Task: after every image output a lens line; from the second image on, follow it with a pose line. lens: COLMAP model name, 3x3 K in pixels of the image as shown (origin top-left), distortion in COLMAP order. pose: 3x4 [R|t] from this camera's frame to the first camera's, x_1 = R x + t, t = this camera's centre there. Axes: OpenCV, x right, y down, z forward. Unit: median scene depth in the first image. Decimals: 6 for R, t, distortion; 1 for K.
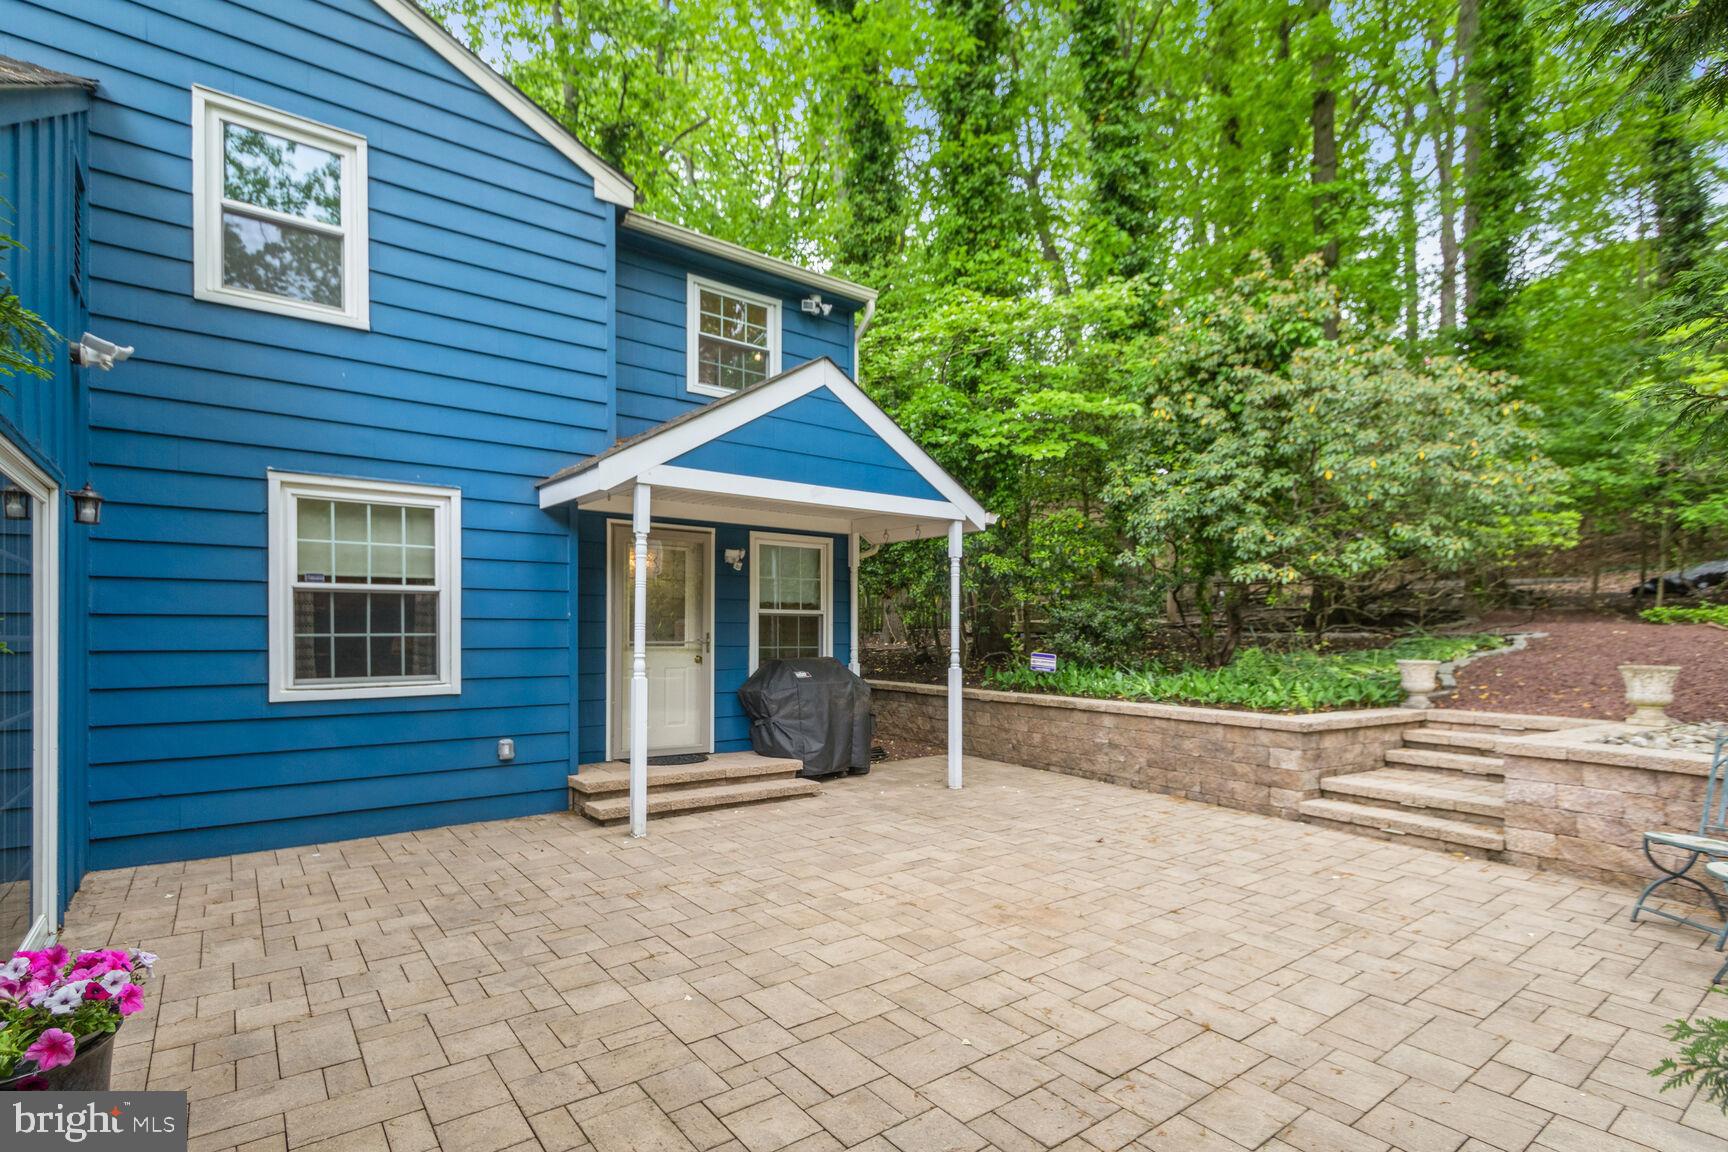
lens RADIAL K [[818.1, 0, 857.7], [0, 818.1, 626.3], [0, 0, 1]] dist [0.014866, -0.000953]
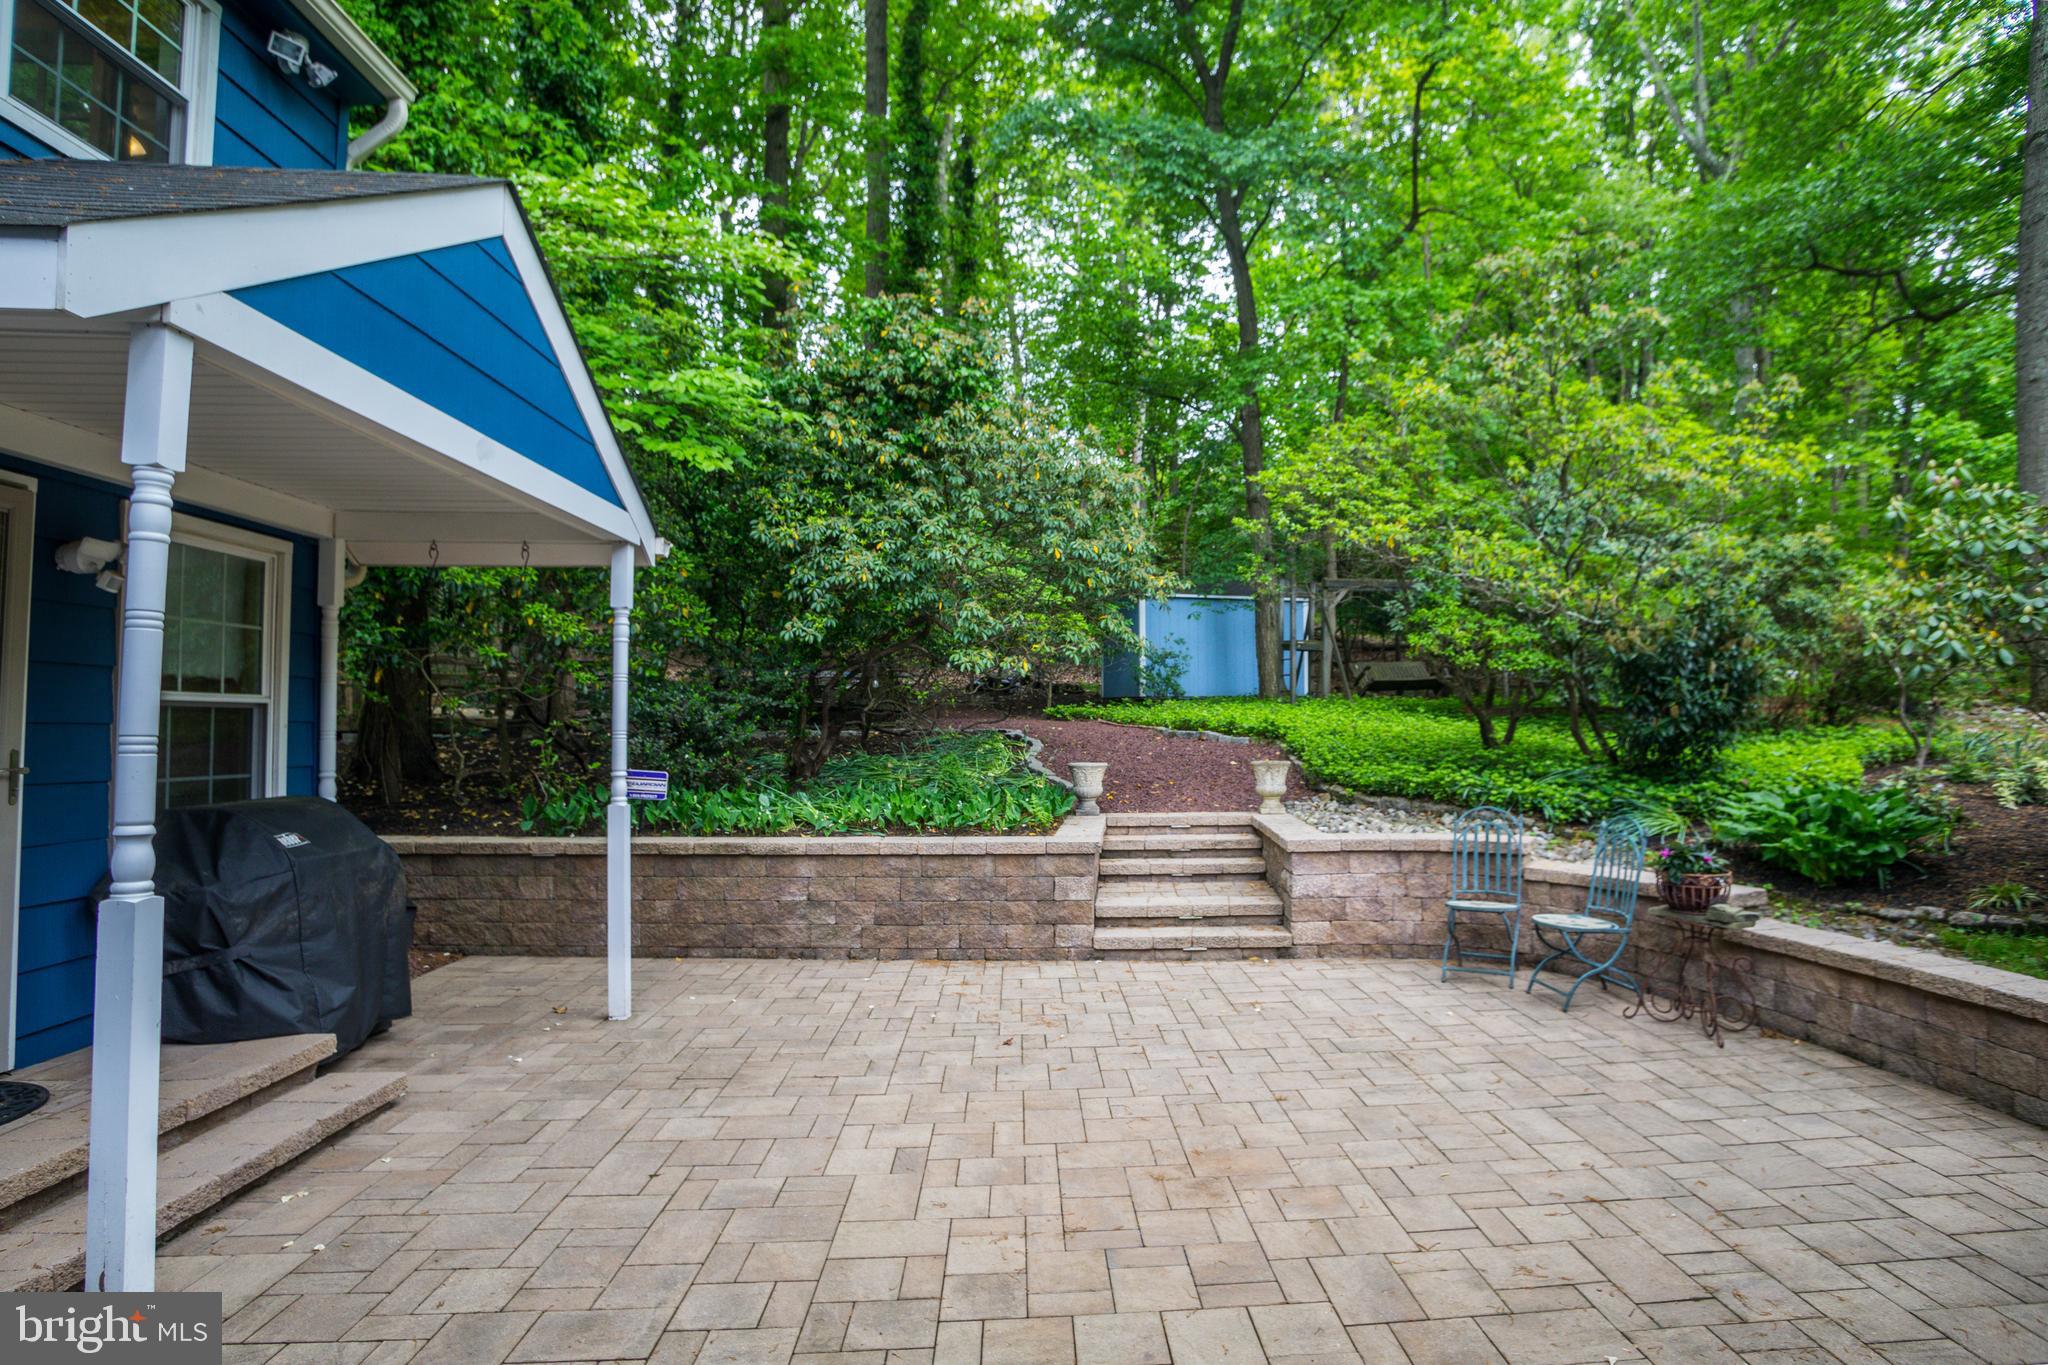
lens RADIAL K [[1049.3, 0, 1111.7], [0, 1049.3, 660.4], [0, 0, 1]] dist [-0.093797, 0.047217]
pose [[0.531394, 0.046163, 0.845866, -0.399933], [0.000880, 0.998483, -0.055045, -0.011080], [-0.847124, 0.029995, 0.530548, 0.439954]]
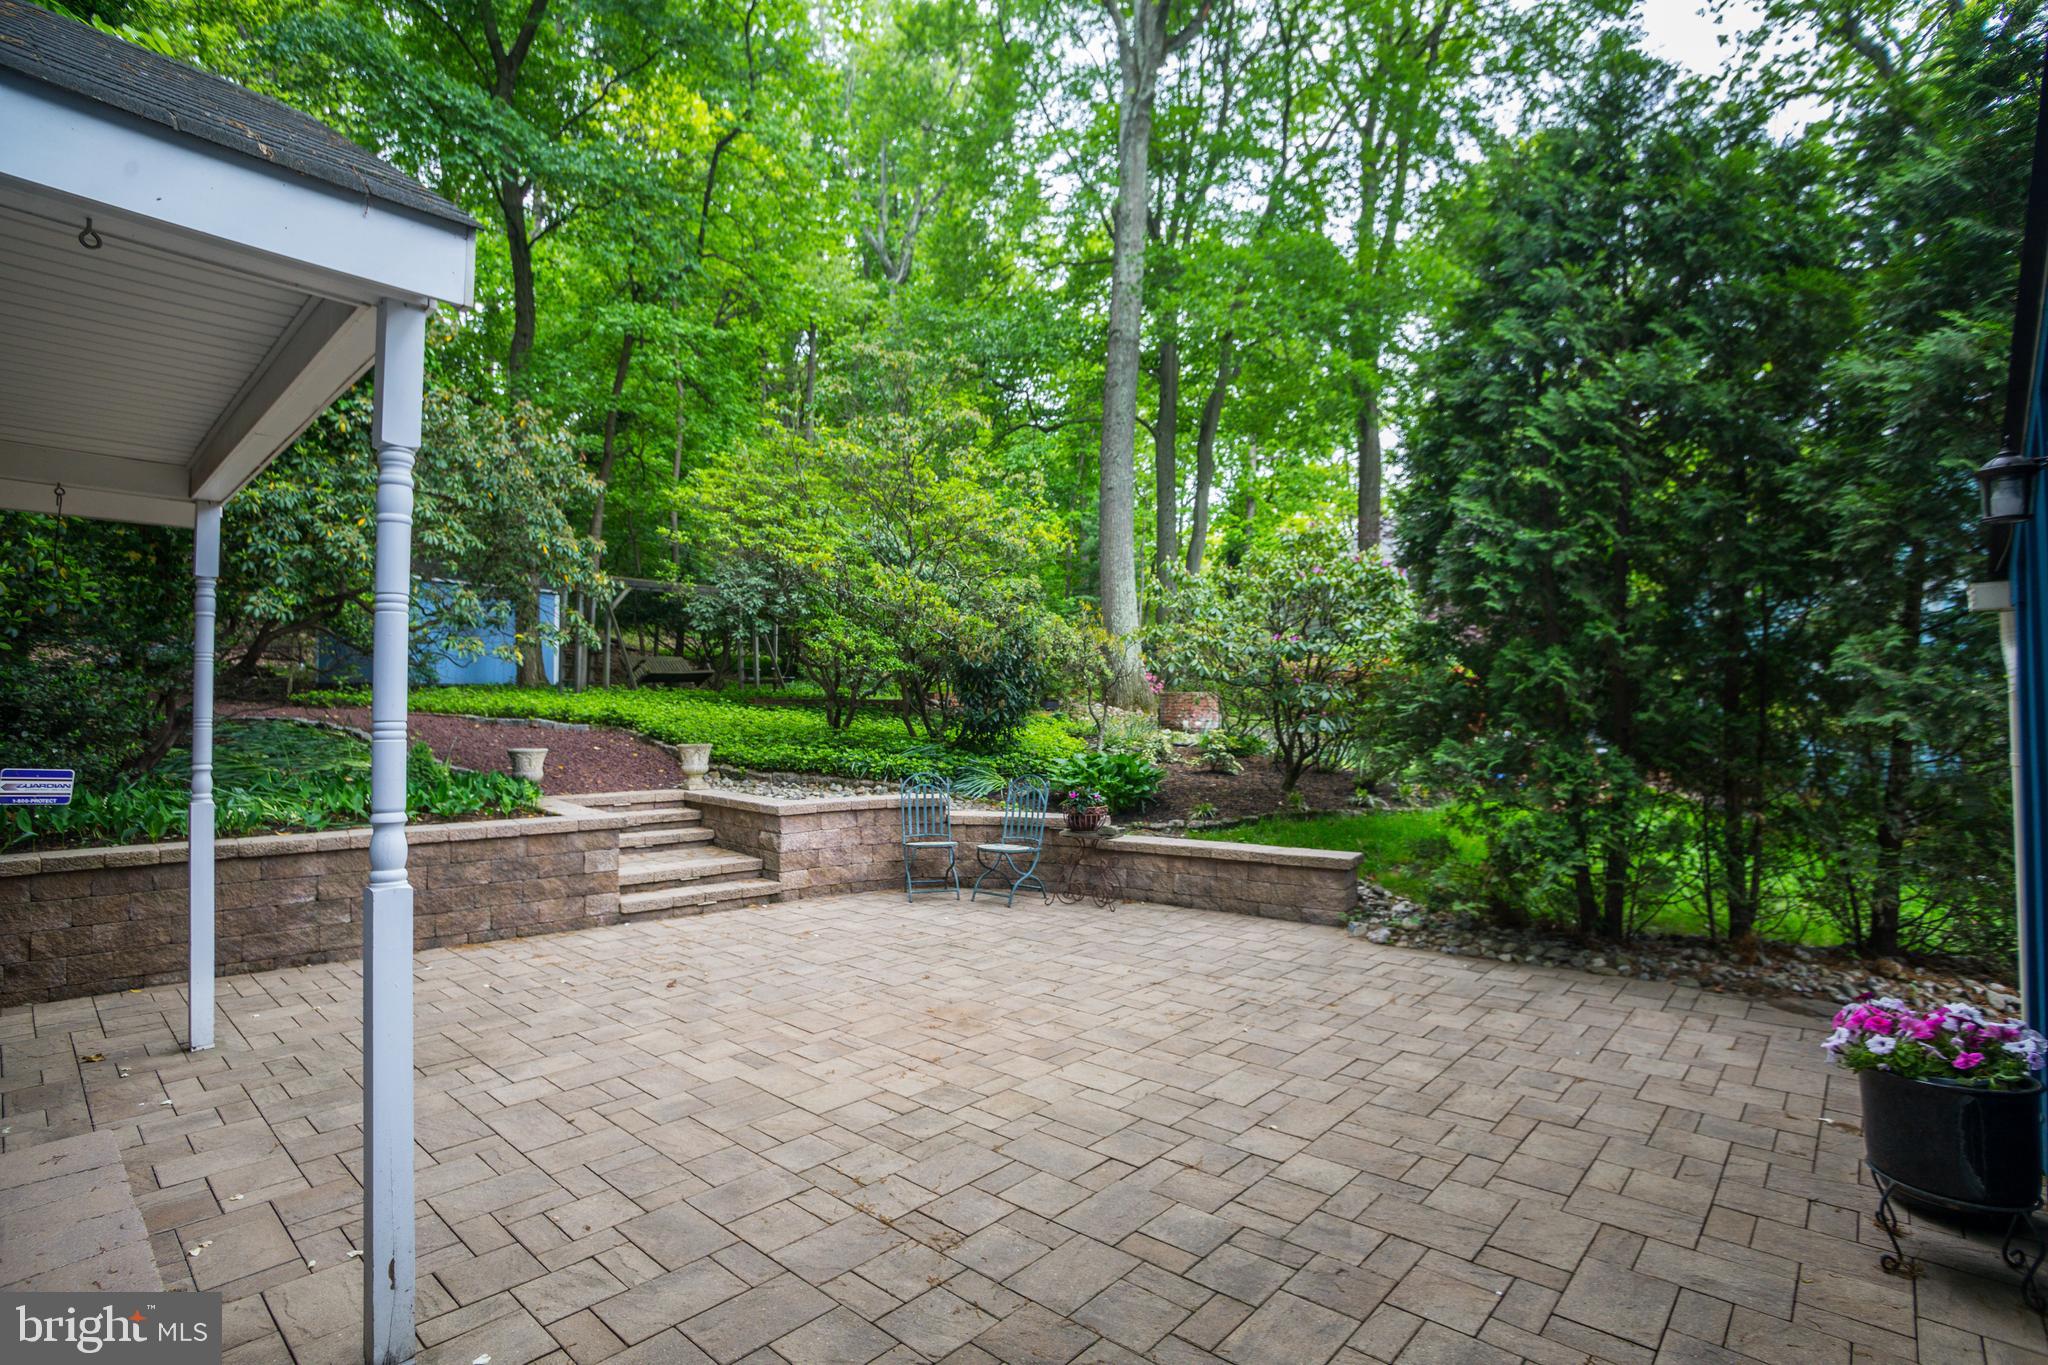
lens RADIAL K [[991.1, 0, 1006.2], [0, 991.1, 666.9], [0, 0, 1]] dist [-0.090928, 0.038963]
pose [[-0.167425, 0.041880, 0.984995, -0.685650], [-0.001435, 0.999086, -0.042723, -0.007696], [-0.985884, -0.008566, -0.167212, 0.815603]]
